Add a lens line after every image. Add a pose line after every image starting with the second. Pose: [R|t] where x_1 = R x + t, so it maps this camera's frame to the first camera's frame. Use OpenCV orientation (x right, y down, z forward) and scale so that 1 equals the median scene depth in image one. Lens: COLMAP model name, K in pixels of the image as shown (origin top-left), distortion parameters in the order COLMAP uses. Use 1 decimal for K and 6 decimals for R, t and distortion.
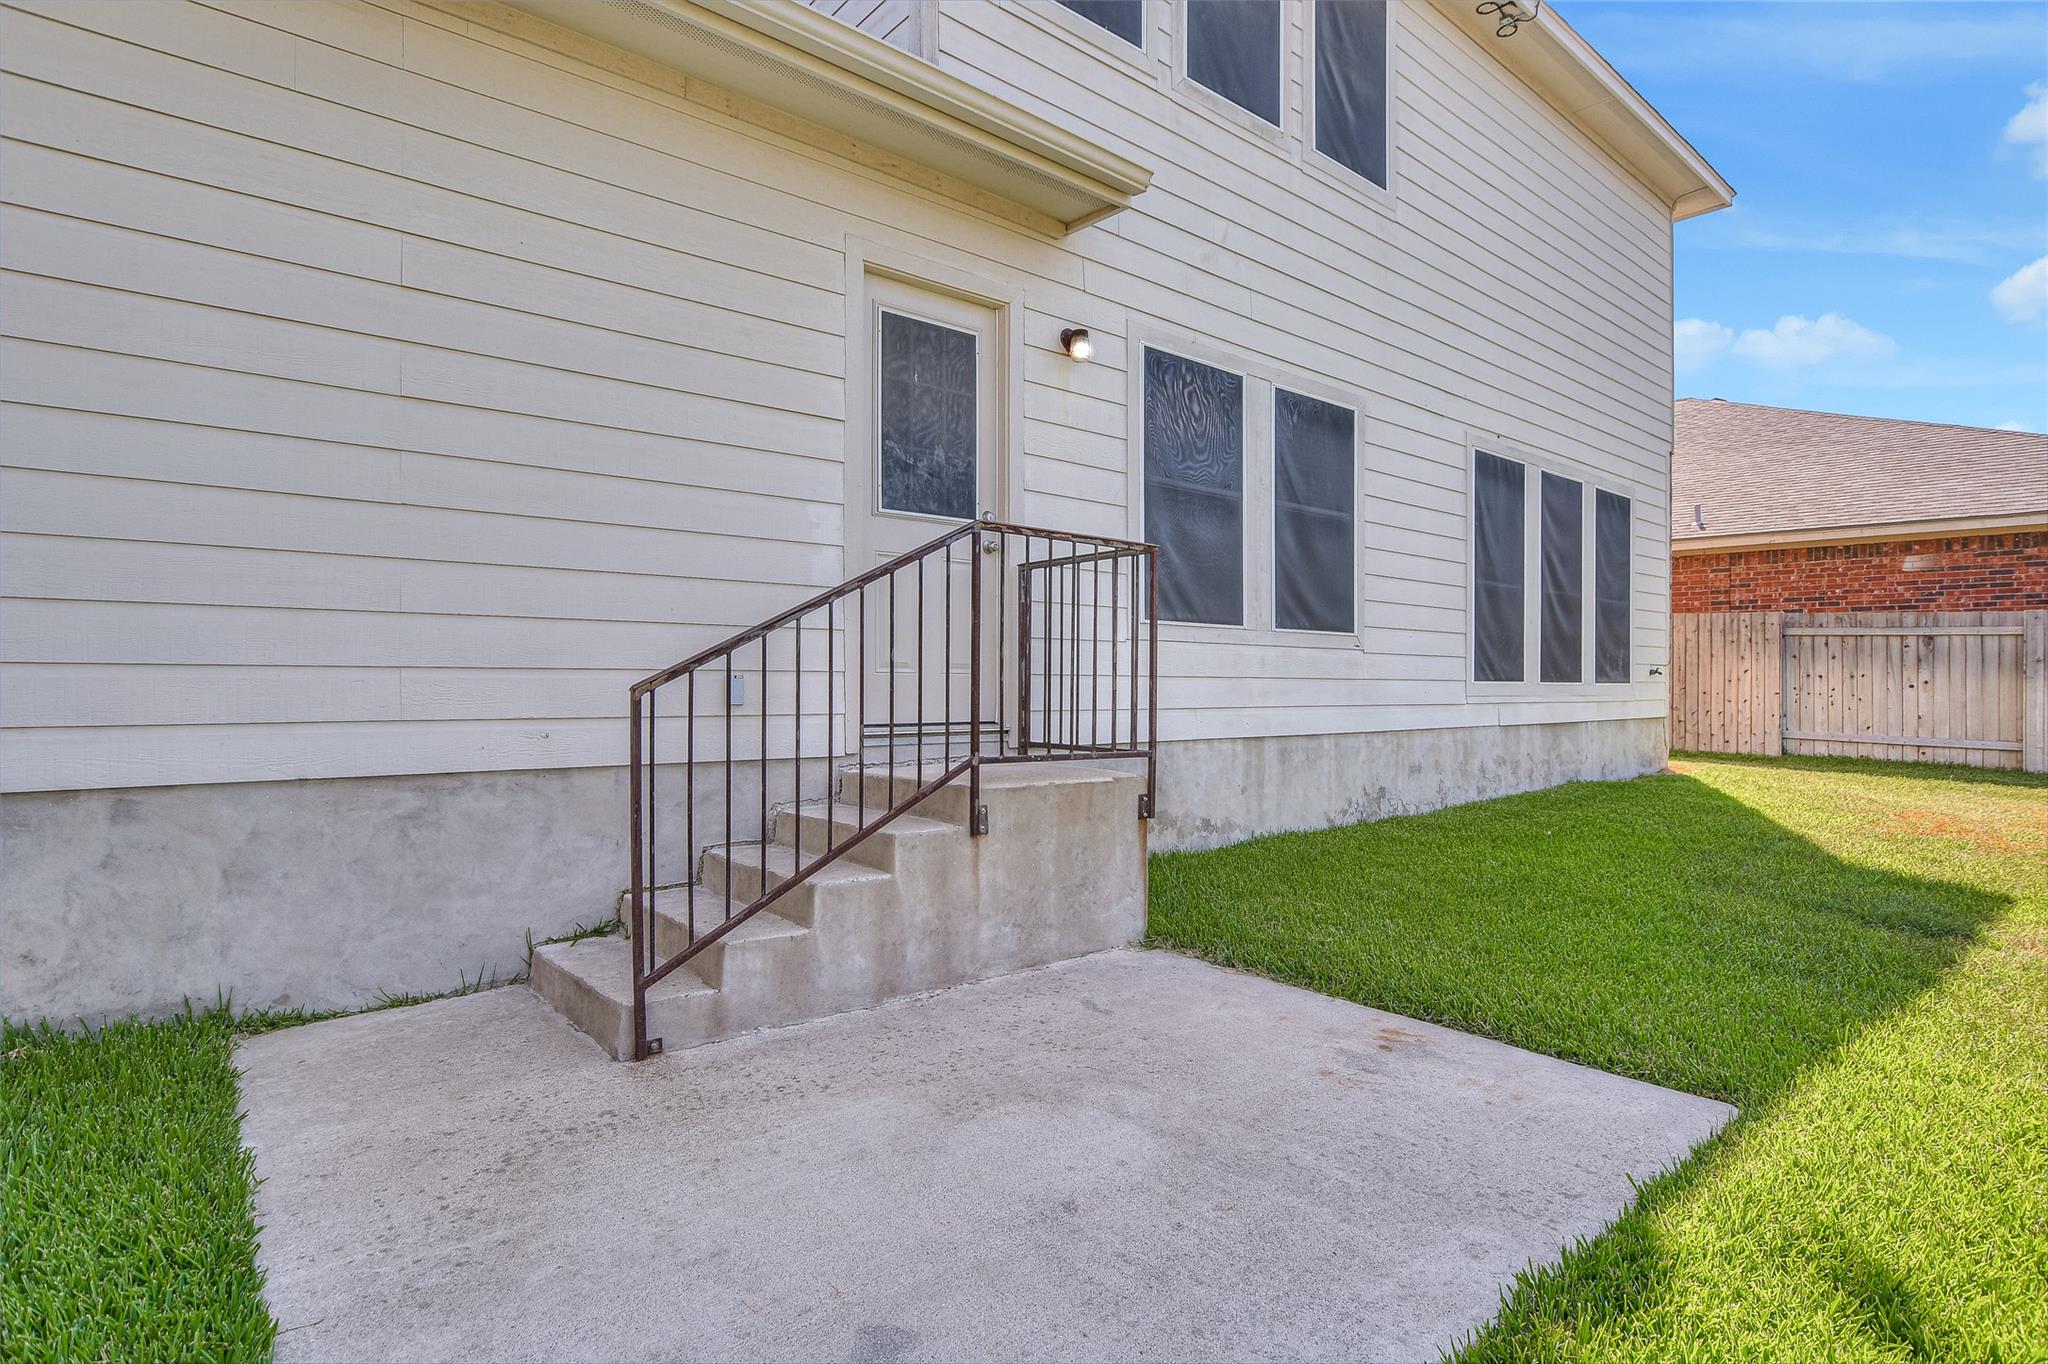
lens RADIAL K [[1046.2, 0, 1025.4], [0, 1046.2, 690.3], [0, 0, 1]] dist [0.003045, 0.000329]
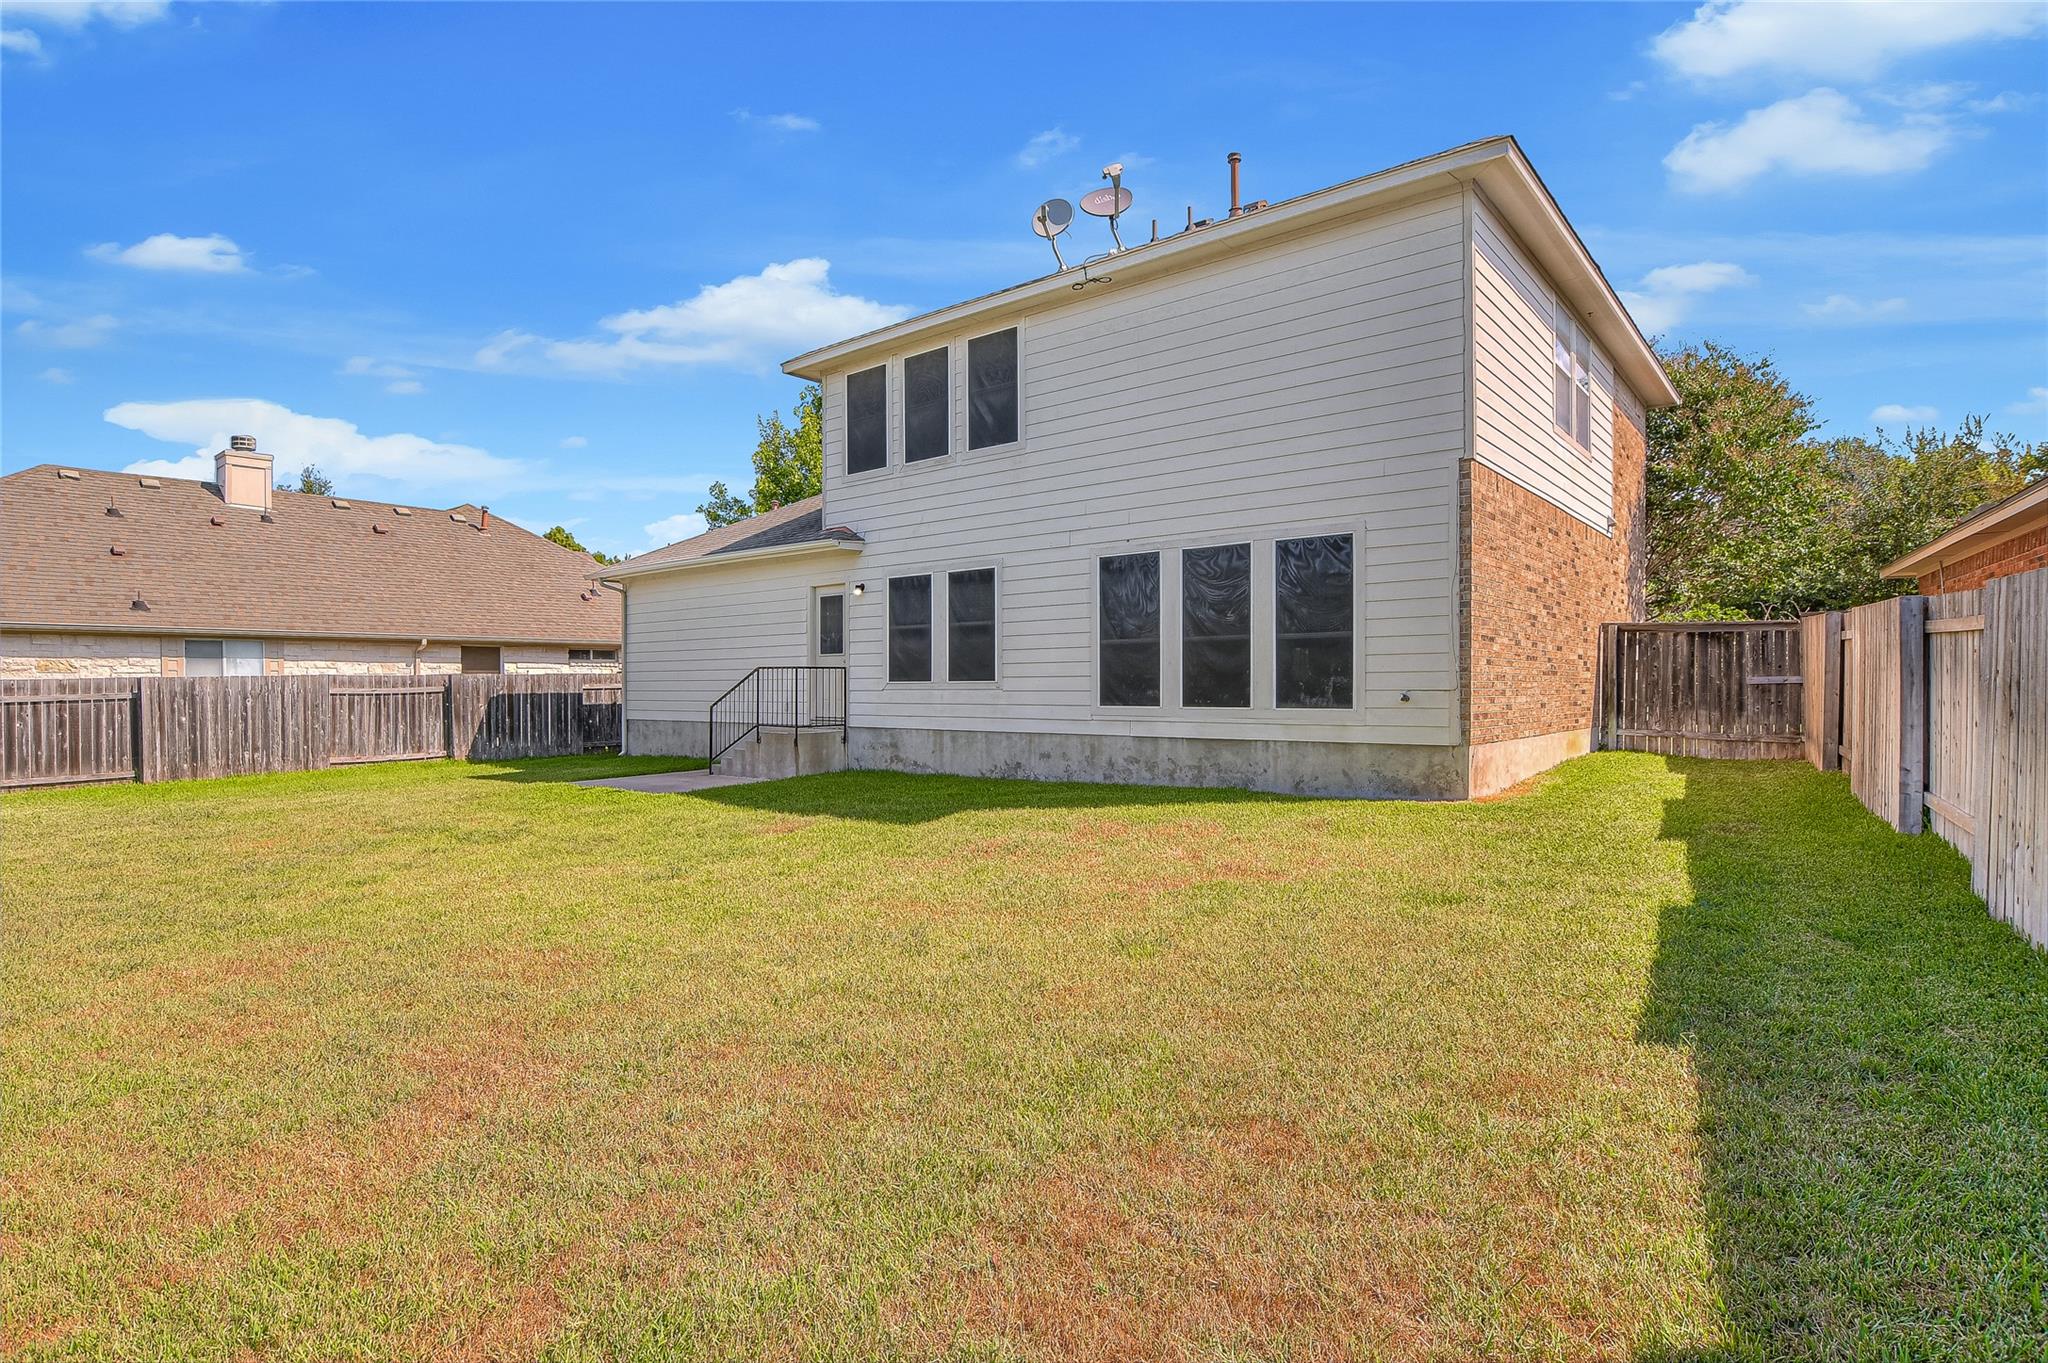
lens RADIAL K [[1046.2, 0, 1026.2], [0, 1046.2, 692.1], [0, 0, 1]] dist [0.003045, 0.000329]
pose [[0.173654, 0.003332, -0.984801, 2.322038], [0.002659, 0.999989, 0.003852, -0.042278], [0.984803, -0.003288, 0.173643, 0.733873]]
